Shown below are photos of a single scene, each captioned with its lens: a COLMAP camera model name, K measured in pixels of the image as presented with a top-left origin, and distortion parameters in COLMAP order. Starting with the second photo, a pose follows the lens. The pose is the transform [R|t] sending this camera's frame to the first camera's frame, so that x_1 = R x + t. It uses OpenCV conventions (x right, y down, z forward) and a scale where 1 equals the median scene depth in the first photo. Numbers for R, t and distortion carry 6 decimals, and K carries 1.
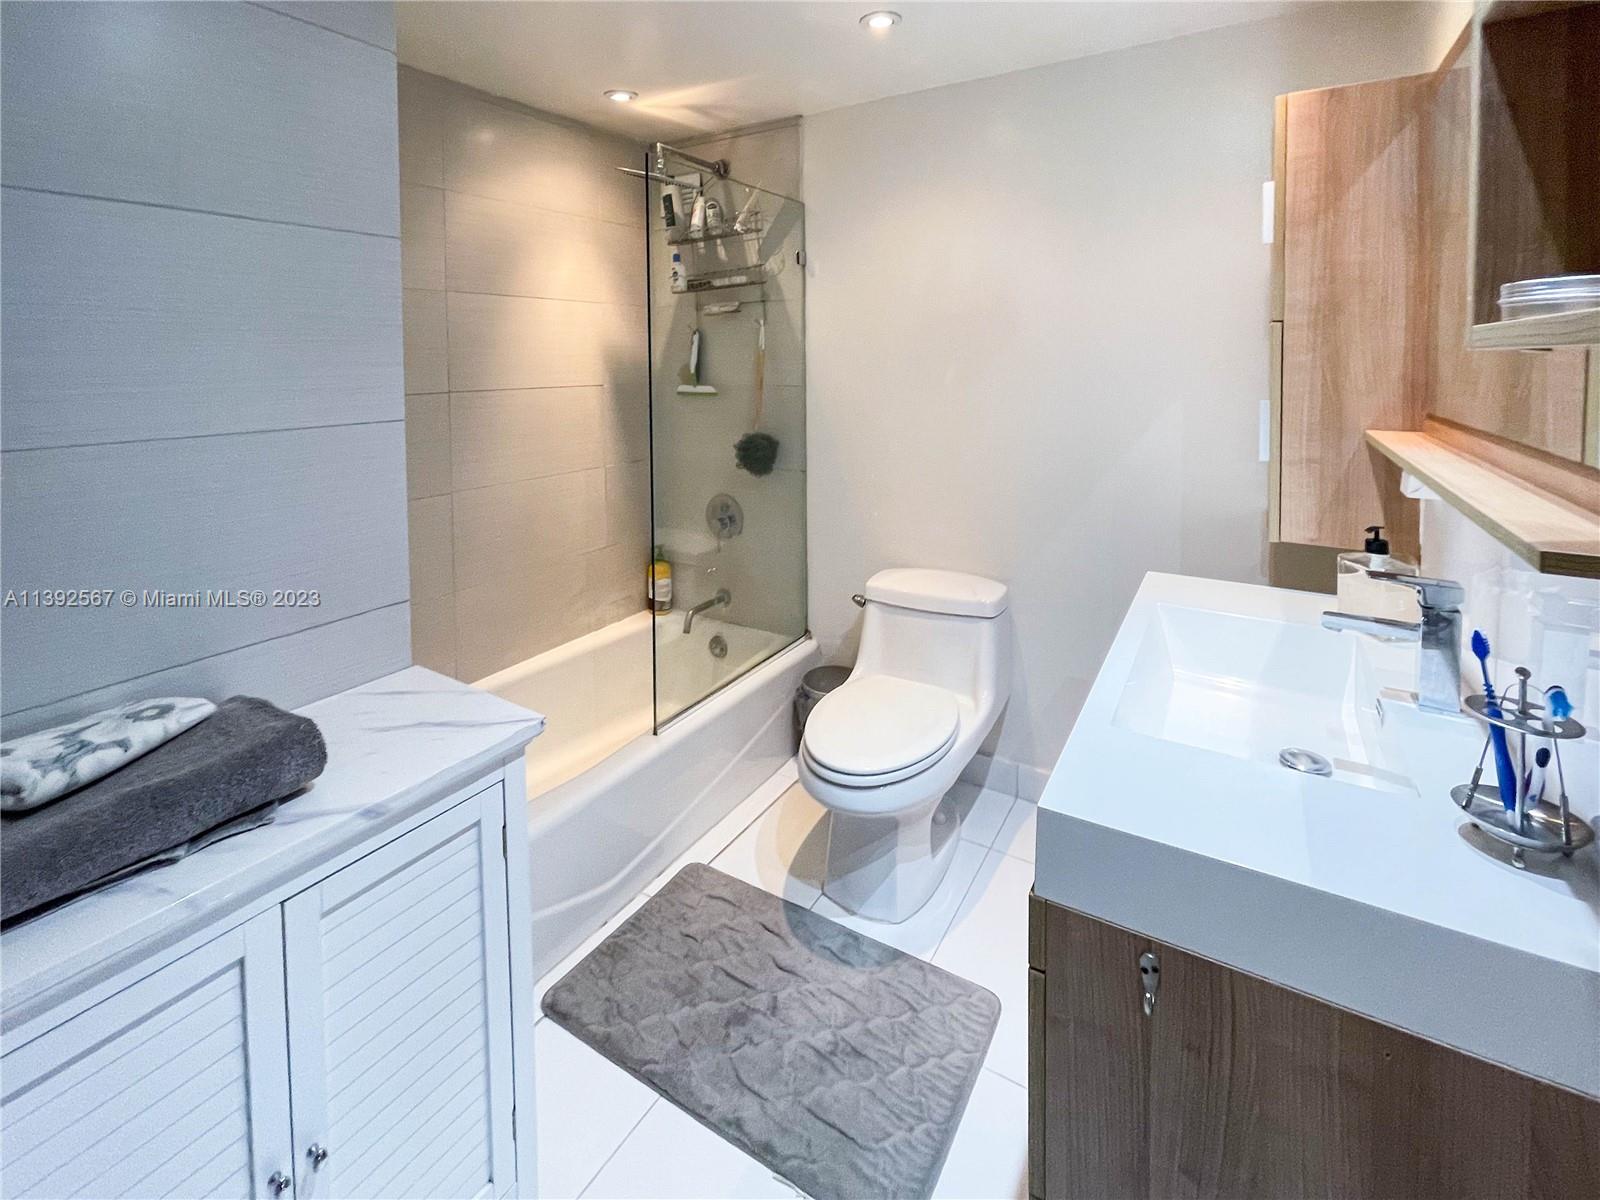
lens RADIAL K [[741.5, 0, 802.4], [0, 741.5, 422.6], [0, 0, 1]] dist [0.019065, -0.001062]
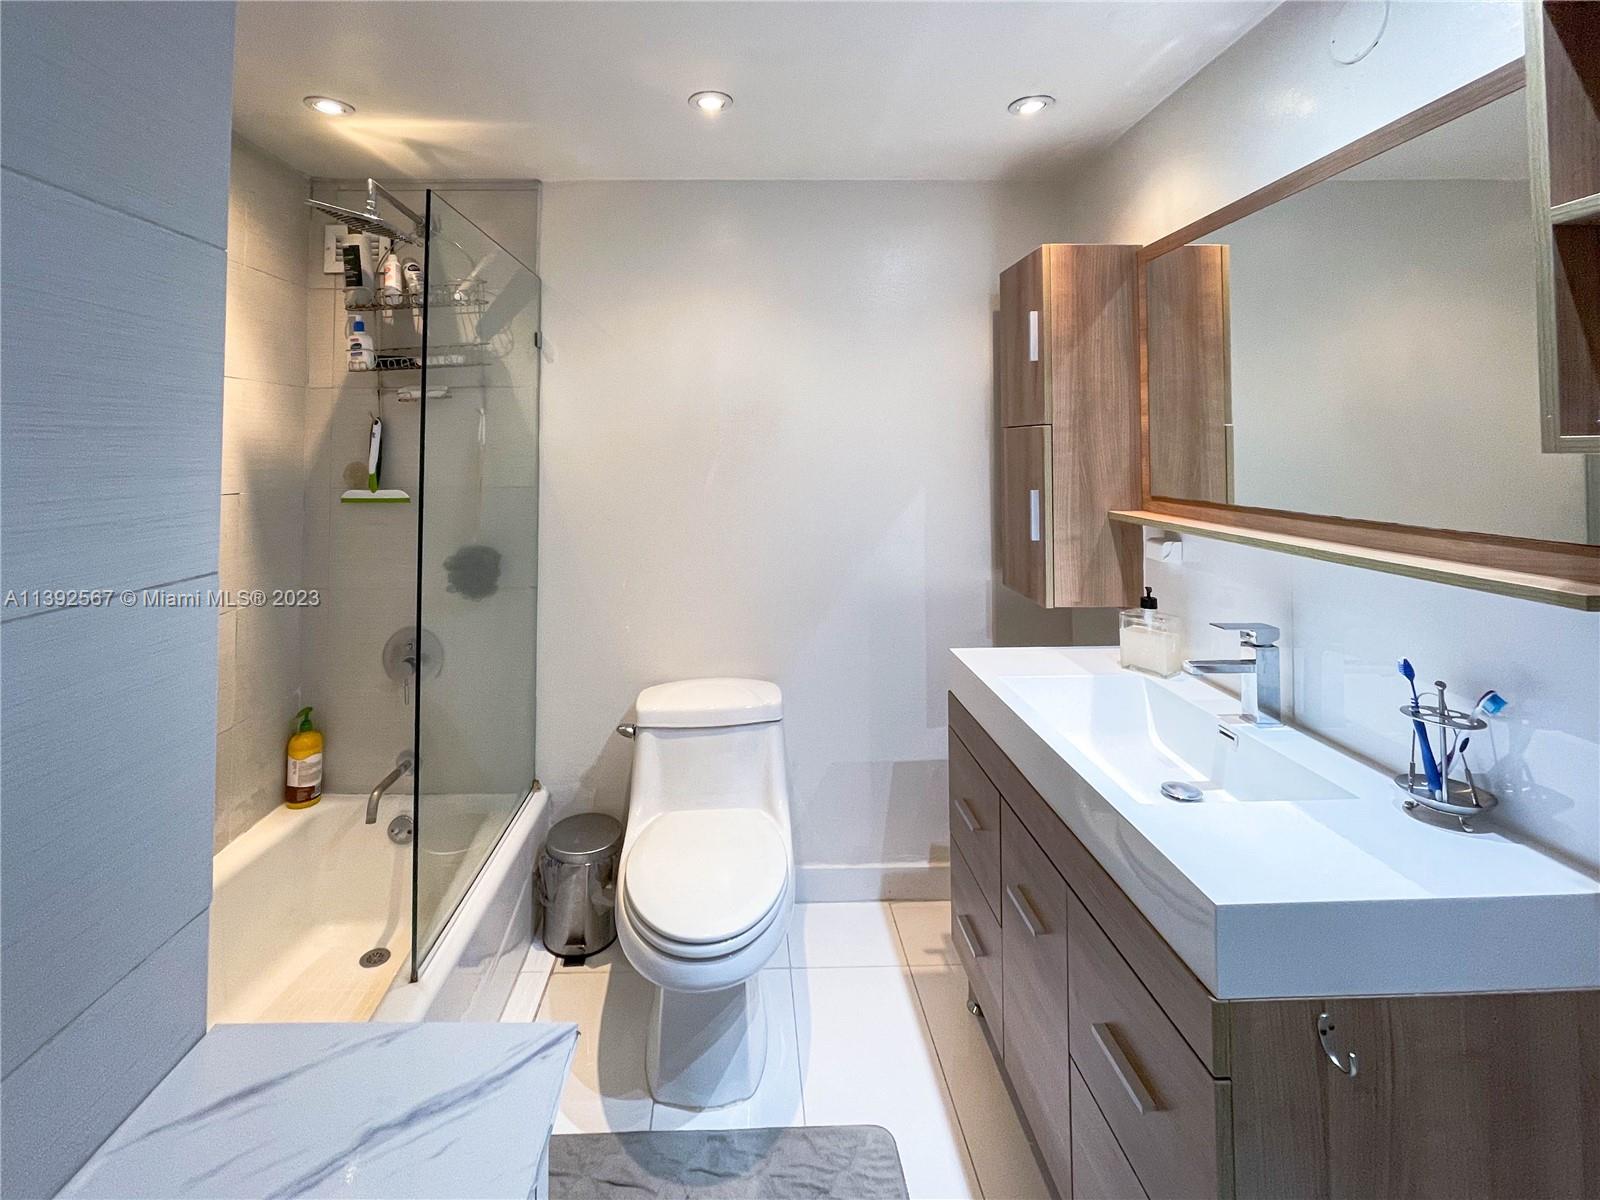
lens RADIAL K [[736.0, 0, 760.0], [0, 736.0, 450.4], [0, 0, 1]] dist [-0.001727, 0.001441]
pose [[0.843165, -0.001156, 0.537654, -0.242500], [0.048598, 0.996068, -0.074070, -0.016455], [-0.535455, 0.088582, 0.839906, 0.149653]]
